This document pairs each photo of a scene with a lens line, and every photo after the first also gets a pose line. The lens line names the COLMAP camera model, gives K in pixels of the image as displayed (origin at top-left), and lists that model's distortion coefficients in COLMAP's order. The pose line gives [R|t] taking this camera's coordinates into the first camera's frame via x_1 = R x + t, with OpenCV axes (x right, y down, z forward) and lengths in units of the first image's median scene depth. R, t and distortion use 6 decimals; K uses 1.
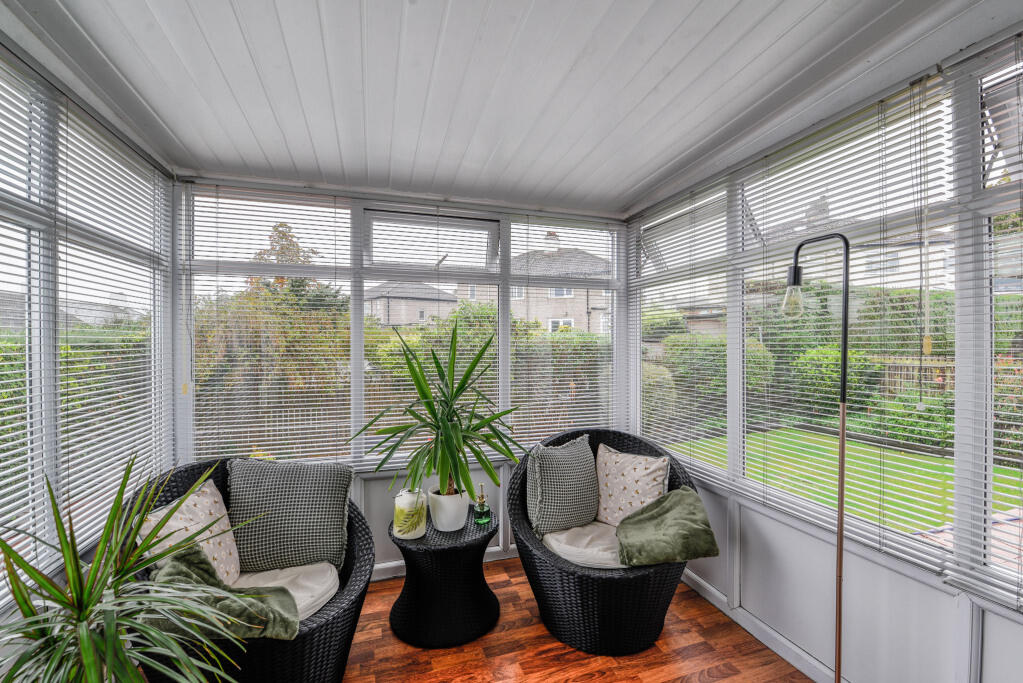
lens RADIAL K [[460.1, 0, 517.0], [0, 460.1, 339.1], [0, 0, 1]] dist [0.000583, -0.009899]
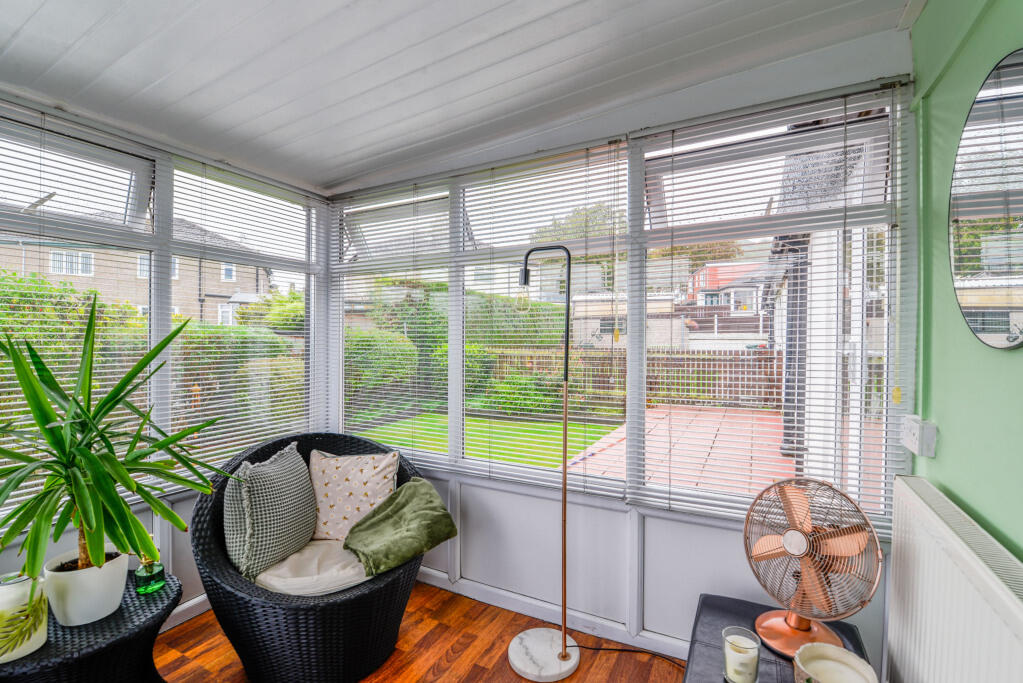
lens RADIAL K [[460.1, 0, 517.0], [0, 460.1, 339.1], [0, 0, 1]] dist [0.000583, -0.009899]
pose [[0.710790, 0.002685, 0.703399, -0.176937], [-0.009315, 0.999941, 0.005596, 0.011336], [-0.703342, -0.010529, 0.710773, 0.133050]]
